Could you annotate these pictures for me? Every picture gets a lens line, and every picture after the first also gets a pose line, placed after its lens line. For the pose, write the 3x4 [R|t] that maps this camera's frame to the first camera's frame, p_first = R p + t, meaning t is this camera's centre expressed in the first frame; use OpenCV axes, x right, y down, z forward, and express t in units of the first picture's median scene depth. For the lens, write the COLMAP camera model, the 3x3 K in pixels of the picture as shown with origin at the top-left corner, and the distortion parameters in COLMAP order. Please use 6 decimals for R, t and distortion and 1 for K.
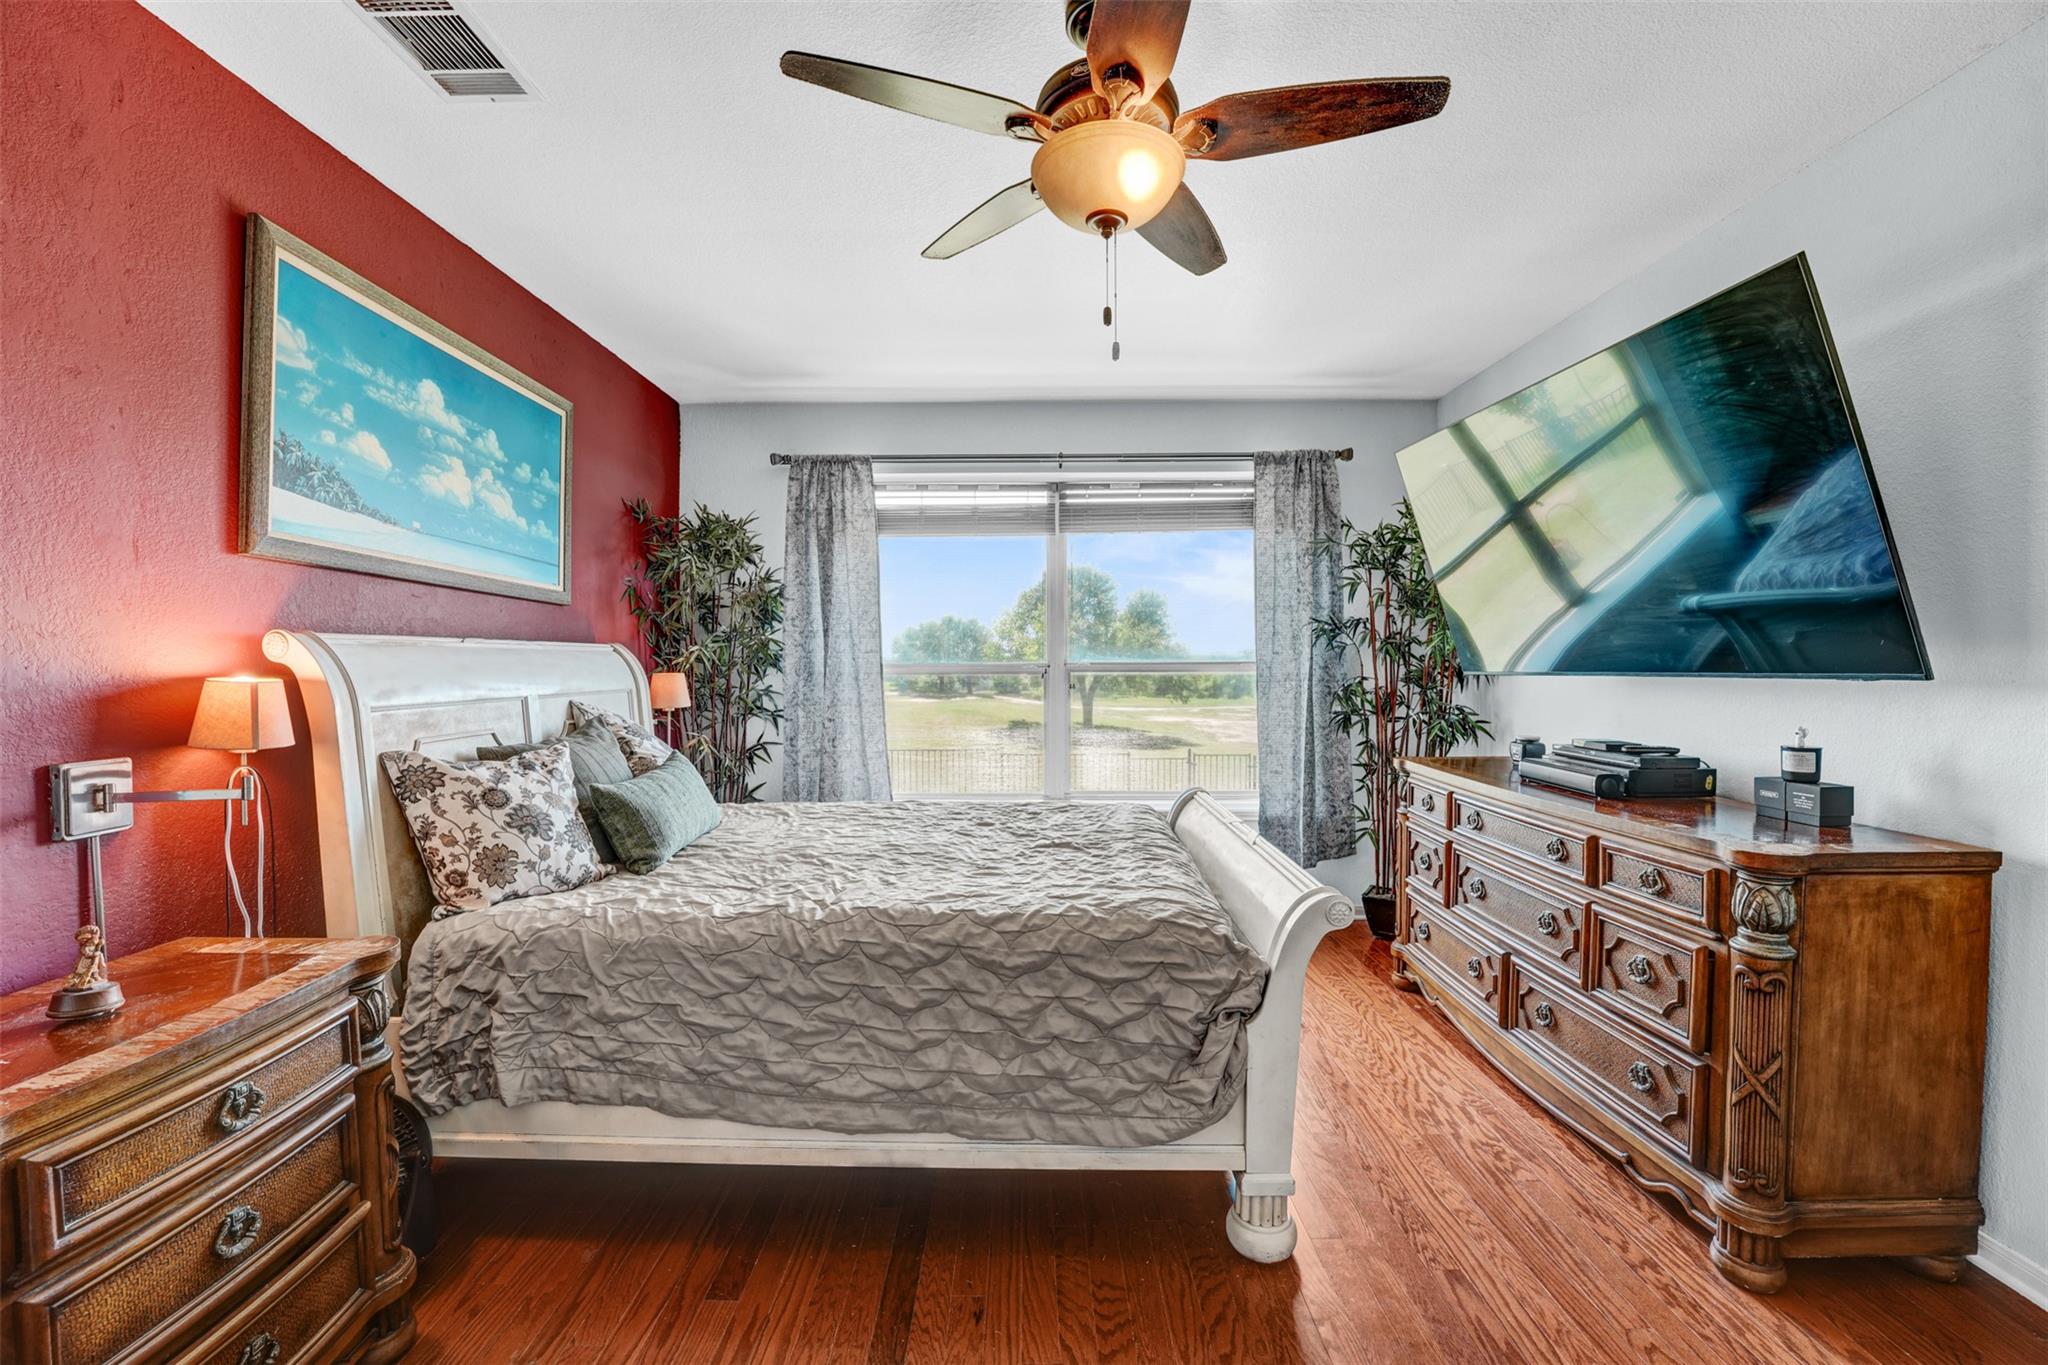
lens RADIAL K [[827.3, 0, 1024.2], [0, 827.3, 672.9], [0, 0, 1]] dist [-0.026716, 0.000518]
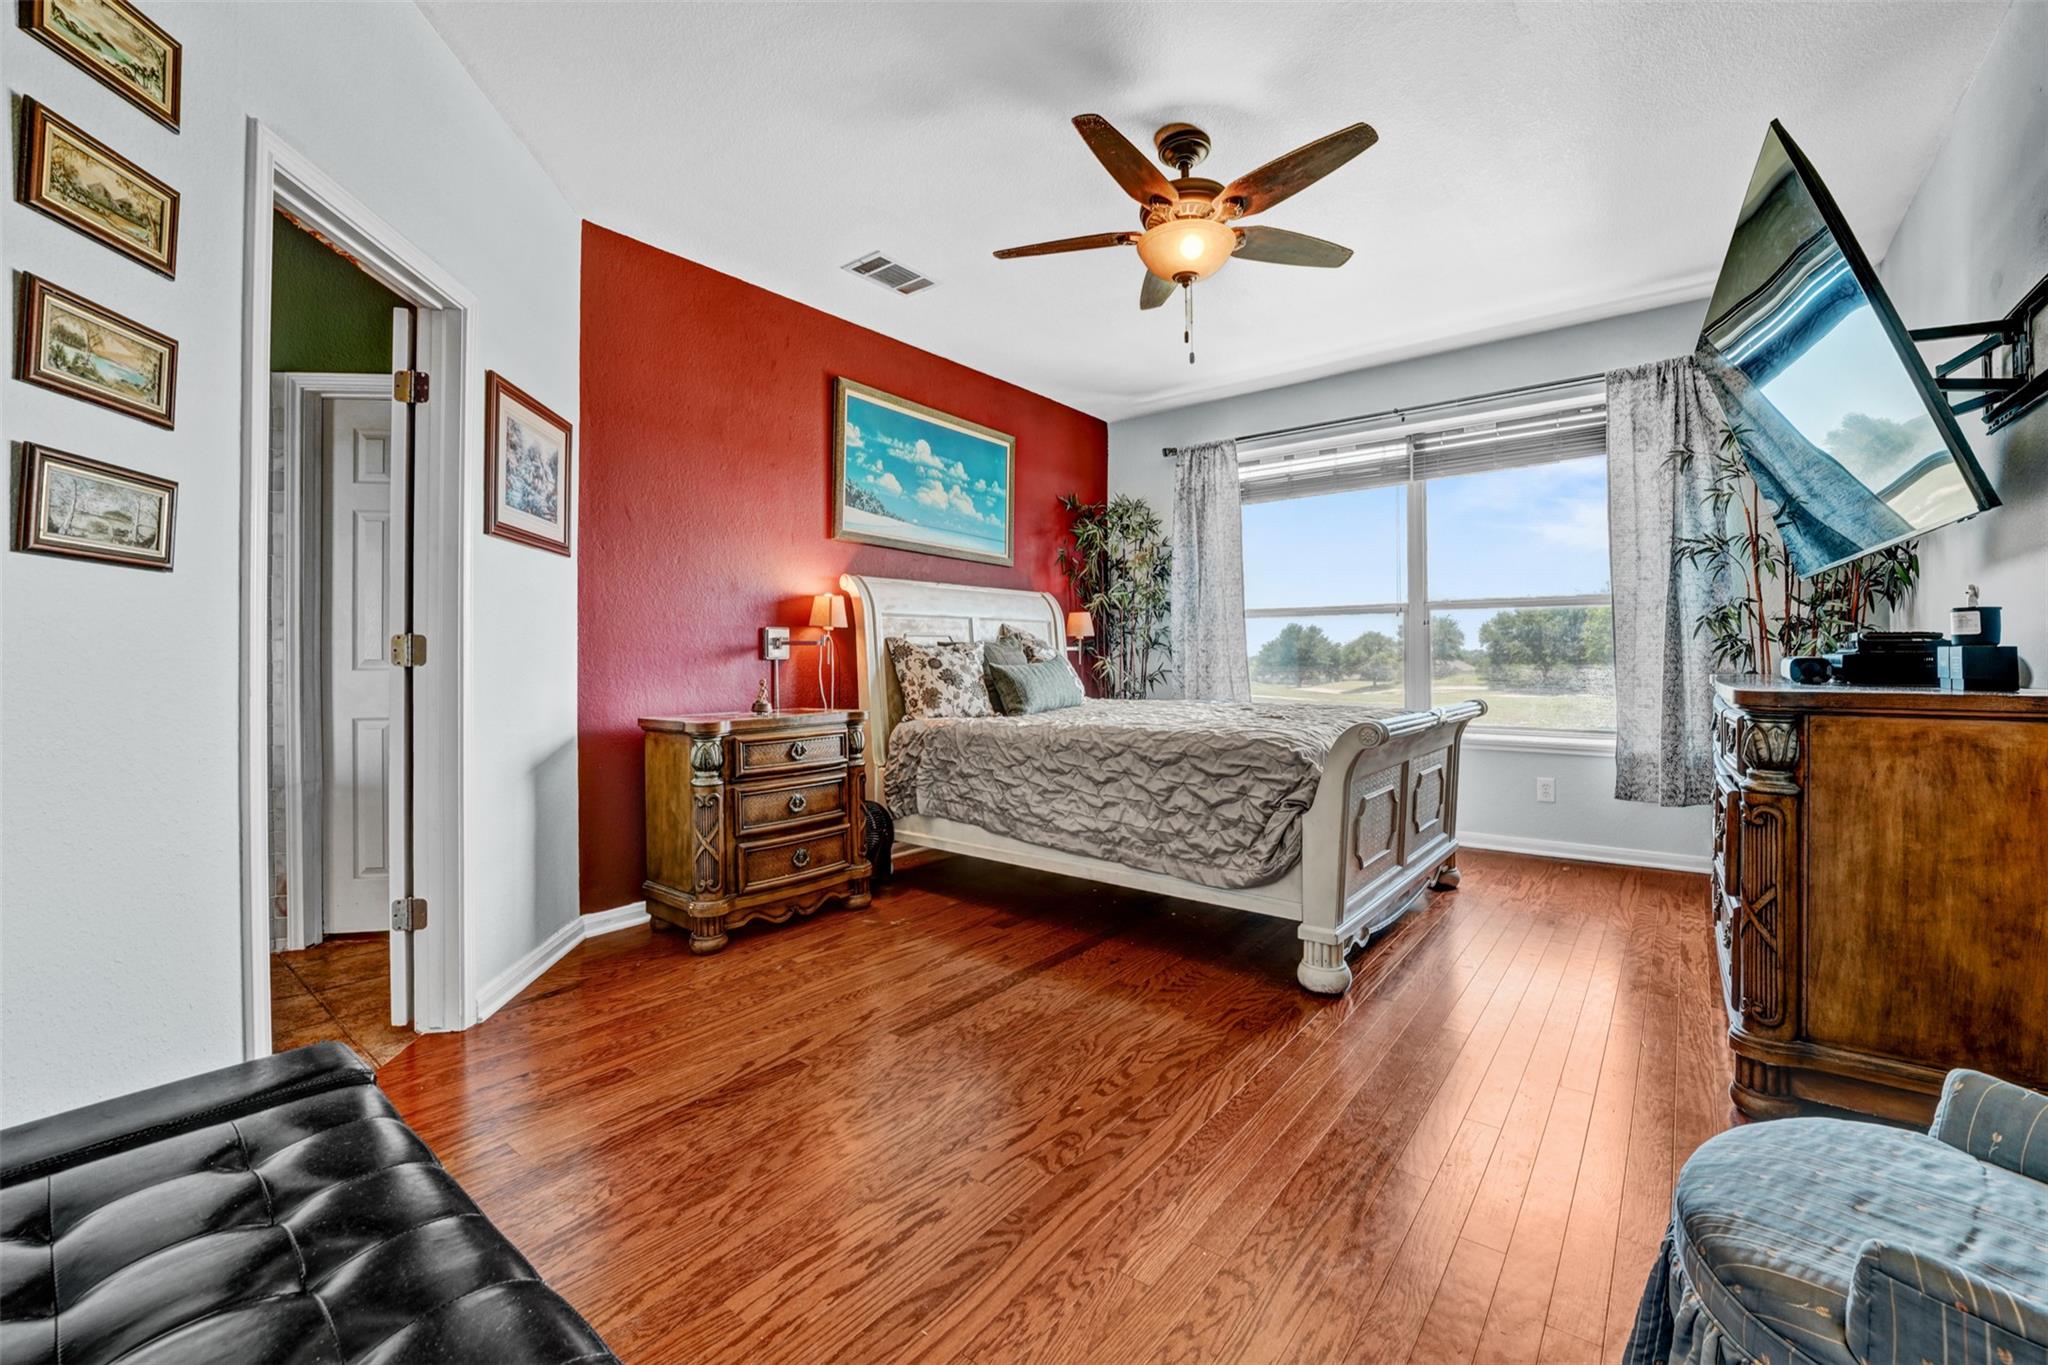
lens RADIAL K [[839.0, 0, 1028.4], [0, 839.0, 648.9], [0, 0, 1]] dist [-0.025233, 0.000179]
pose [[0.786407, -0.008433, -0.617652, 0.767874], [-0.004348, 0.999806, -0.019187, 0.176545], [0.617694, 0.017775, 0.786218, -0.392304]]
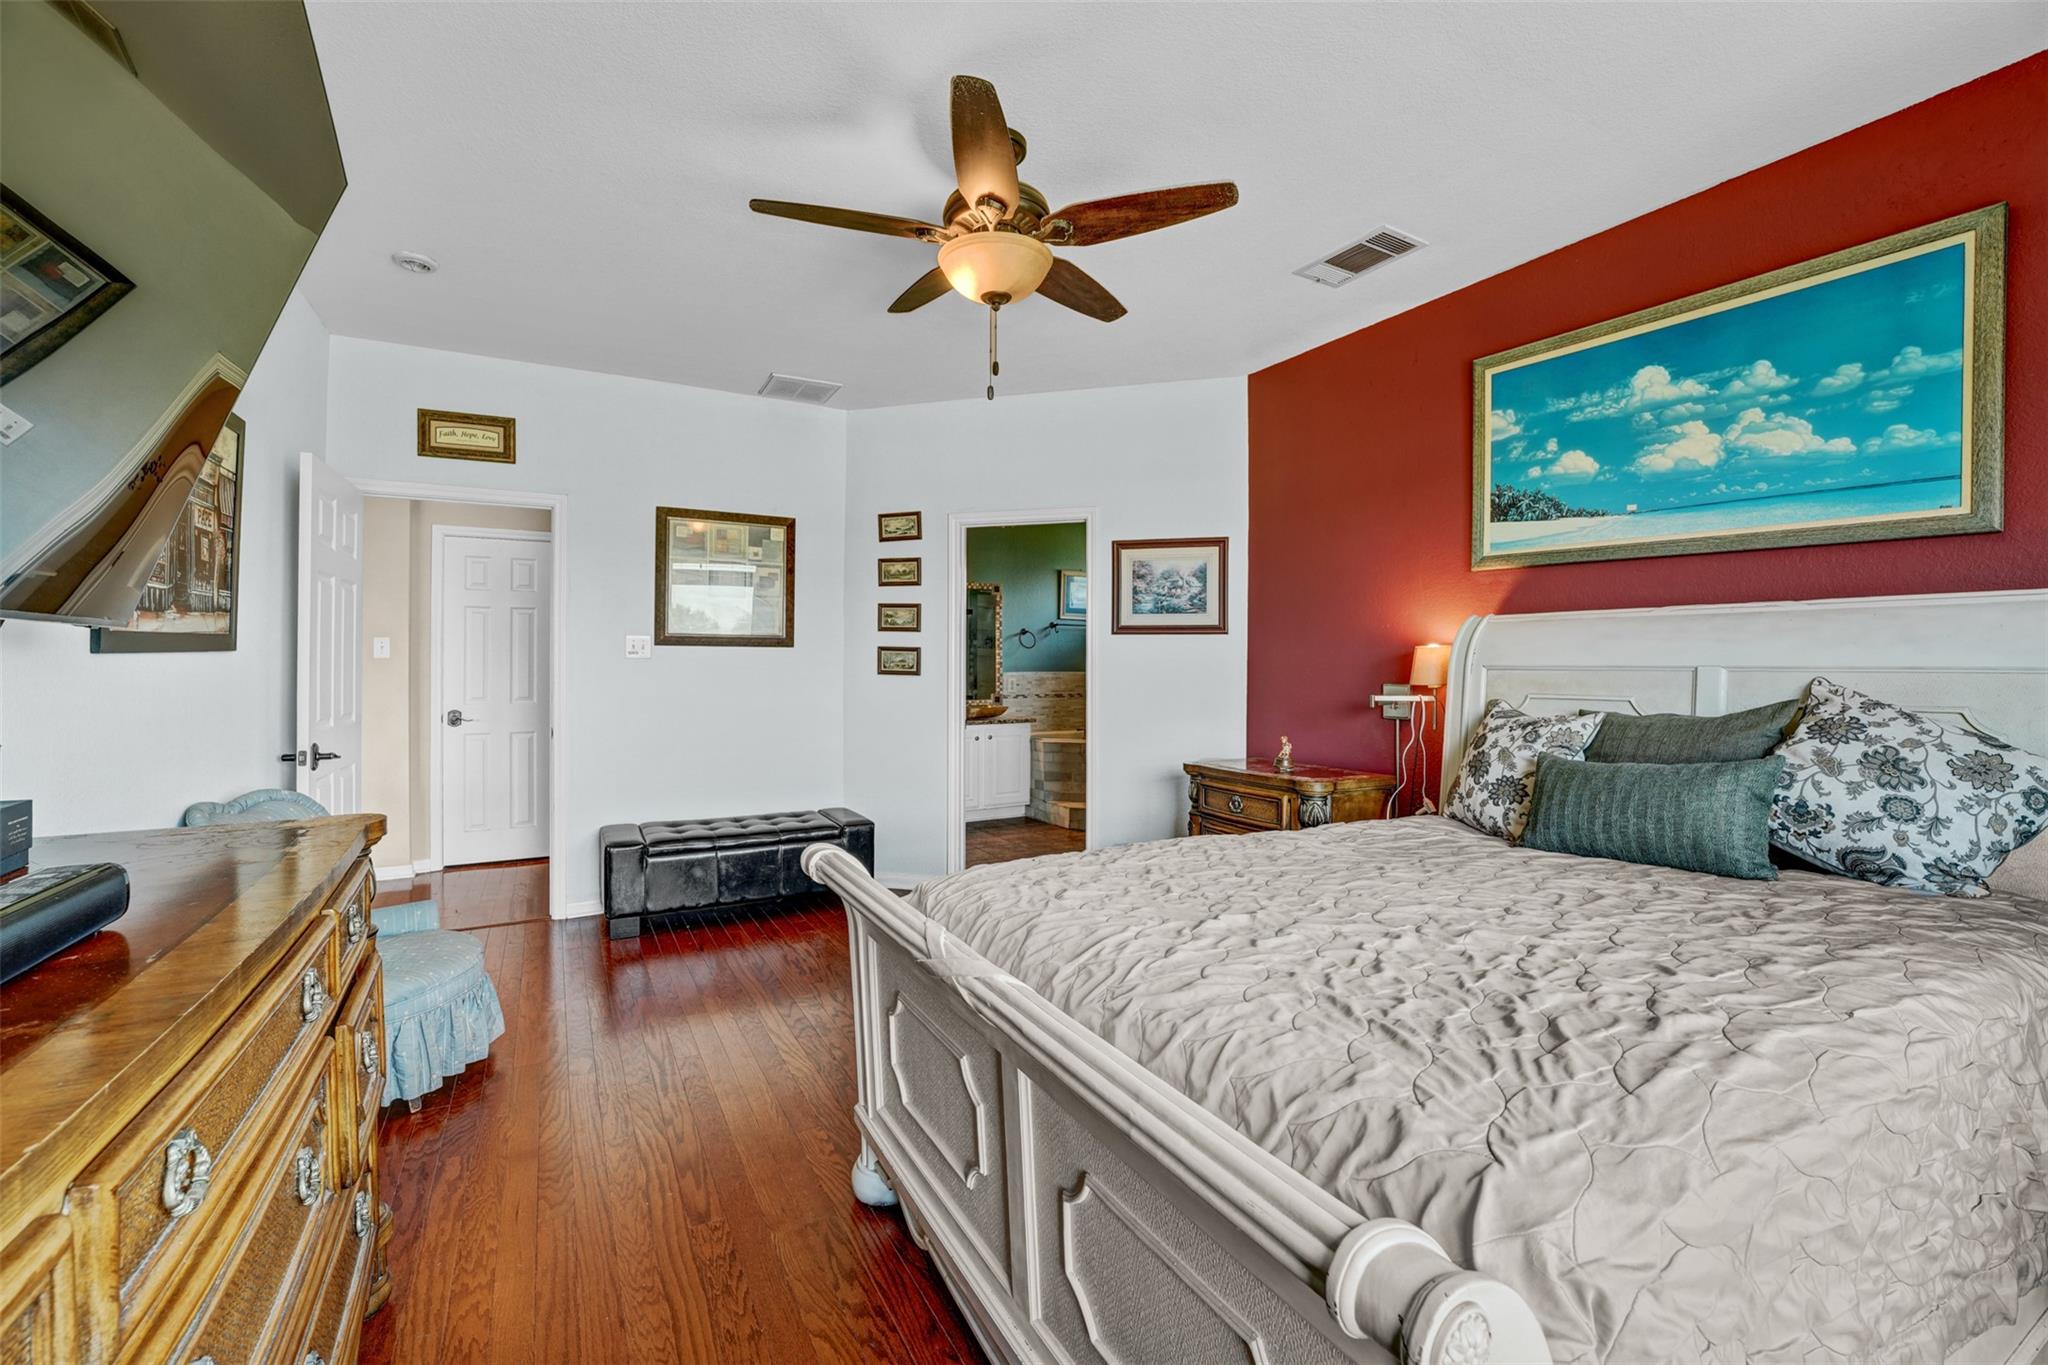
lens RADIAL K [[839.0, 0, 1028.4], [0, 839.0, 648.9], [0, 0, 1]] dist [-0.025233, 0.000179]
pose [[-0.868899, -0.004473, -0.494969, 0.655371], [-0.005561, 0.999984, 0.000725, 0.017307], [0.494958, 0.003383, -0.868911, 1.991430]]
